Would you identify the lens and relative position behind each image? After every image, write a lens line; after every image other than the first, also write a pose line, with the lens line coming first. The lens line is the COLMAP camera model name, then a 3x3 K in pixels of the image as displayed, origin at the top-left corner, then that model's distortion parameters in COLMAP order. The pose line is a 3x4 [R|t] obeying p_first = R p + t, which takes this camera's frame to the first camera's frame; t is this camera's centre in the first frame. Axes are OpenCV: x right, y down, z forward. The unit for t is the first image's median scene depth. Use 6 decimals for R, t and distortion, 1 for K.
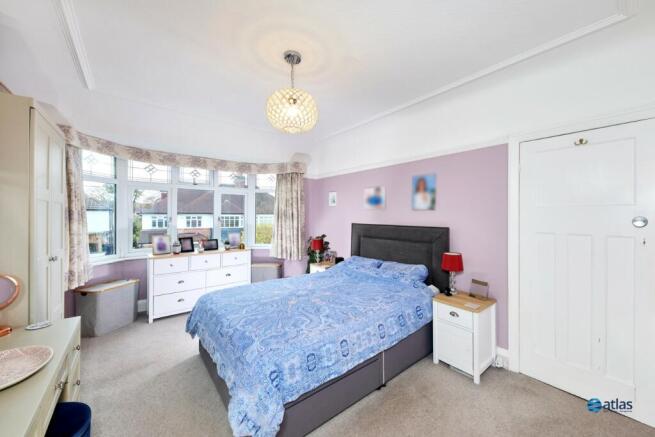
lens RADIAL K [[245.3, 0, 326.2], [0, 245.3, 216.2], [0, 0, 1]] dist [0.000728, -0.000013]
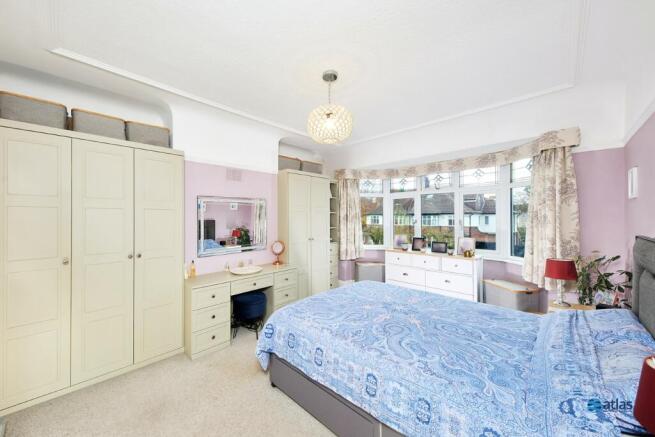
lens RADIAL K [[245.3, 0, 326.2], [0, 245.3, 216.2], [0, 0, 1]] dist [0.000728, -0.000013]
pose [[0.145376, -0.009344, -0.989332, 0.796510], [-0.002238, 0.999950, -0.009773, -0.001199], [0.989374, 0.003635, 0.145348, 0.684152]]
